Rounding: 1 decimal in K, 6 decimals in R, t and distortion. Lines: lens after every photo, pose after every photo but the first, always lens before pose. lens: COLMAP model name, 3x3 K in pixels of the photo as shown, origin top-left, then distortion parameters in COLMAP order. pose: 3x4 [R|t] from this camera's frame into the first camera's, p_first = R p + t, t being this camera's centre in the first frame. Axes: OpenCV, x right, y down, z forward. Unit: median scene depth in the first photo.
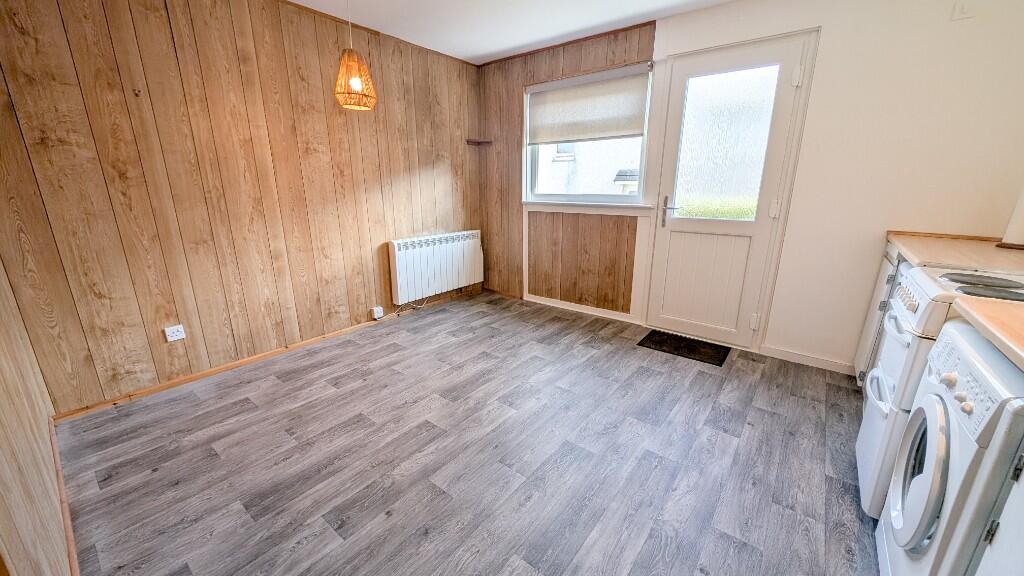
lens RADIAL K [[377.4, 0, 510.6], [0, 377.4, 286.8], [0, 0, 1]] dist [-0.002180, -0.000495]
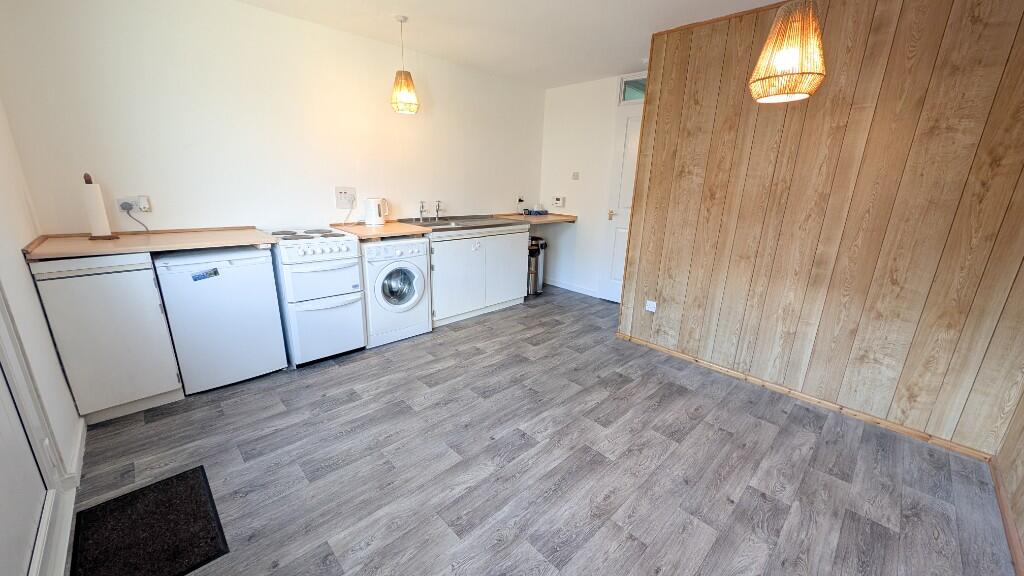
lens RADIAL K [[377.4, 0, 510.8], [0, 377.4, 288.3], [0, 0, 1]] dist [-0.002180, -0.000495]
pose [[-0.990985, -0.067580, 0.115678, -0.044333], [0.001639, 0.857268, 0.514868, -0.415753], [-0.133962, 0.510416, -0.849429, 1.376761]]
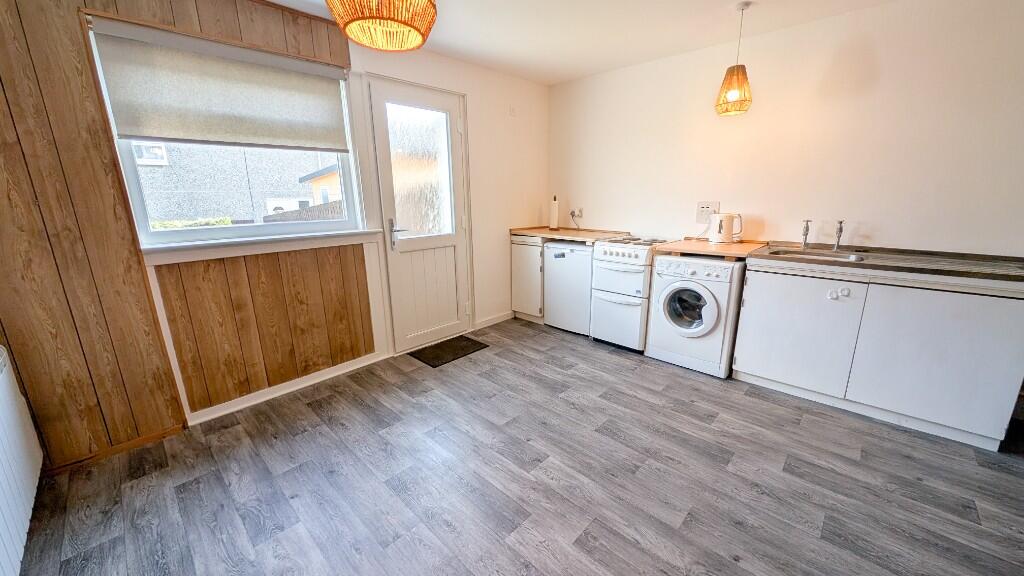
lens RADIAL K [[377.4, 0, 516.7], [0, 377.4, 287.7], [0, 0, 1]] dist [-0.002180, -0.000495]
pose [[0.086719, -0.239729, 0.966959, -0.641596], [0.272630, 0.939274, 0.208415, -0.221833], [-0.958203, 0.245548, 0.146810, 0.698482]]
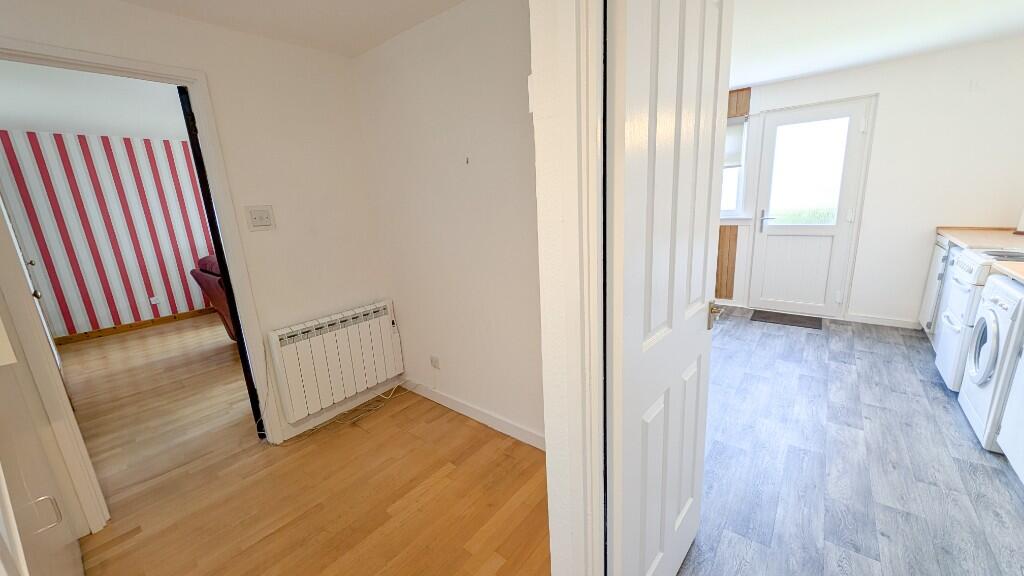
lens RADIAL K [[377.4, 0, 513.4], [0, 377.4, 287.3], [0, 0, 1]] dist [-0.002180, -0.000495]
pose [[0.998167, -0.057280, -0.019529, -0.564296], [0.056711, 0.997983, -0.028513, 0.031273], [0.021123, 0.027354, 0.999403, -0.443036]]
